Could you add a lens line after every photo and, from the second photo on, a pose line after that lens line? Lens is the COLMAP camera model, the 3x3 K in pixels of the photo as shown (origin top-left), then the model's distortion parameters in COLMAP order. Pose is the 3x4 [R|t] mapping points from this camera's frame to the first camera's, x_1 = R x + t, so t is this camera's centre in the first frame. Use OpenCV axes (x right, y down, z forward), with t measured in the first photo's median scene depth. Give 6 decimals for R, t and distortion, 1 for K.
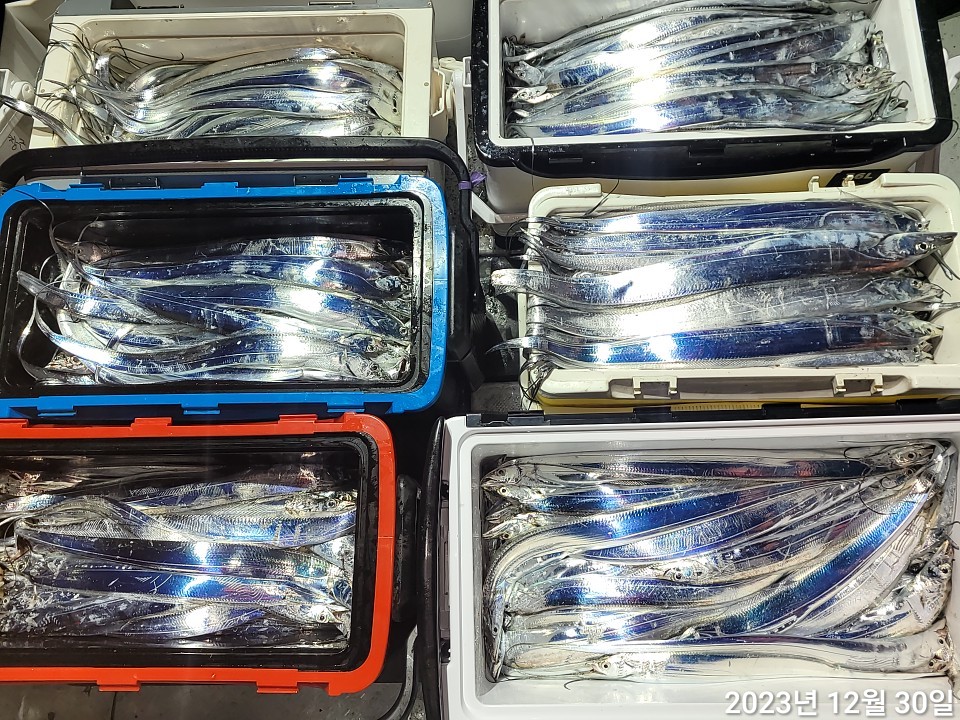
lens RADIAL K [[714.3, 0, 495.1], [0, 714.3, 358.8], [0, 0, 1]] dist [0.063966, -0.043303]
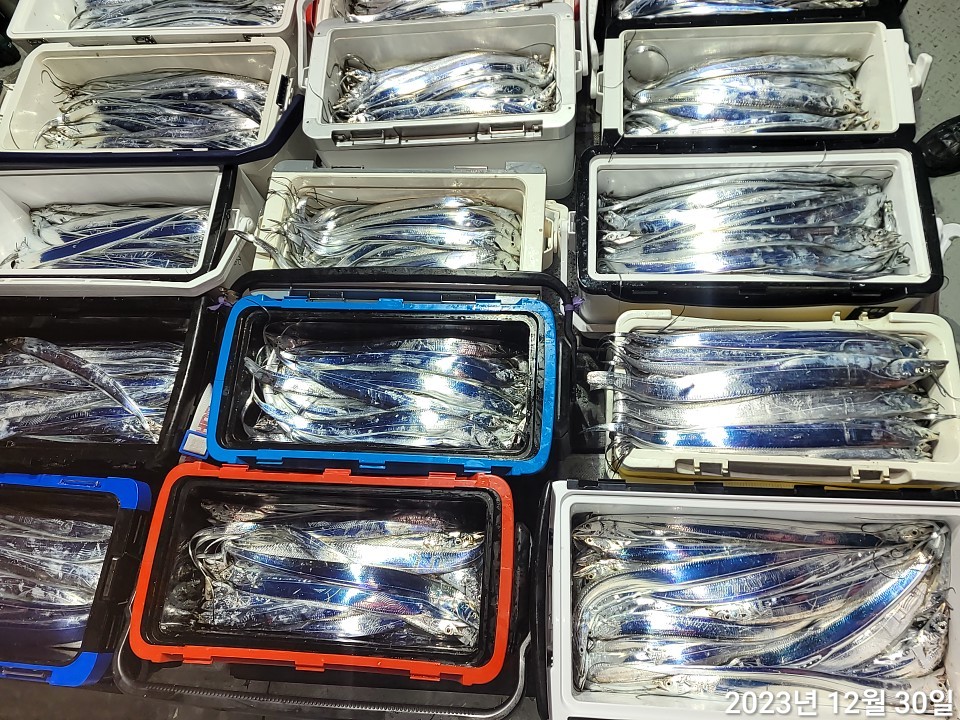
lens RADIAL K [[714.3, 0, 489.7], [0, 714.3, 346.5], [0, 0, 1]] dist [0.063966, -0.043303]
pose [[0.996645, 0.042037, -0.070231, -0.092884], [-0.048767, 0.994085, -0.097037, -0.030327], [0.065736, 0.100137, 0.992800, -0.340385]]
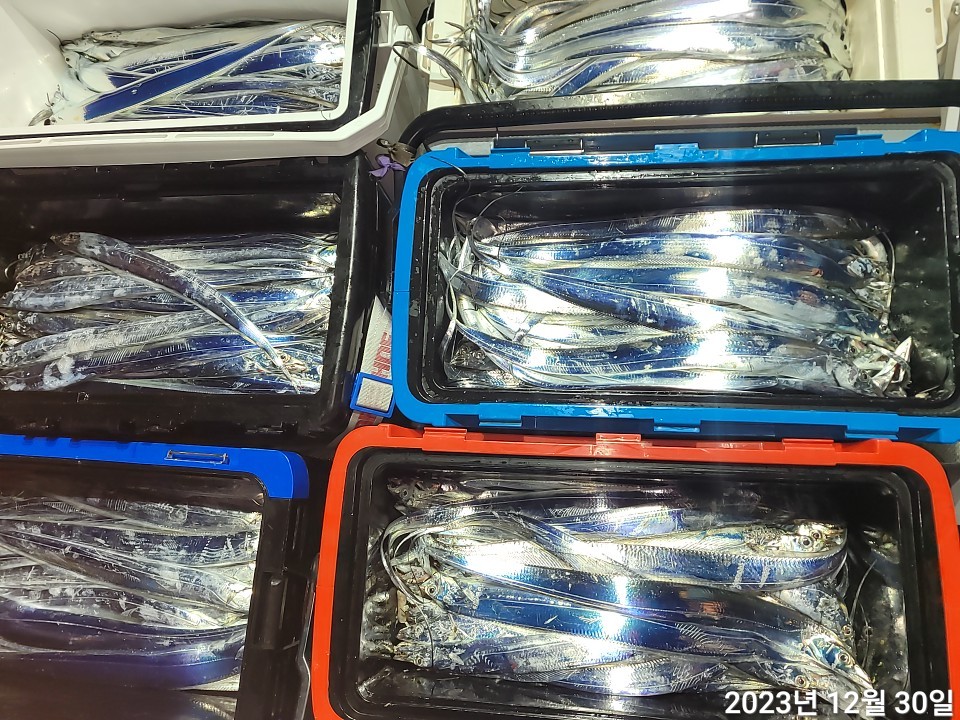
lens RADIAL K [[714.3, 0, 491.1], [0, 714.3, 345.9], [0, 0, 1]] dist [0.063966, -0.043303]
pose [[0.994858, 0.023679, -0.098472, -0.508806], [-0.018782, 0.998554, 0.050370, -0.054552], [0.099523, -0.048261, 0.993864, 0.163546]]
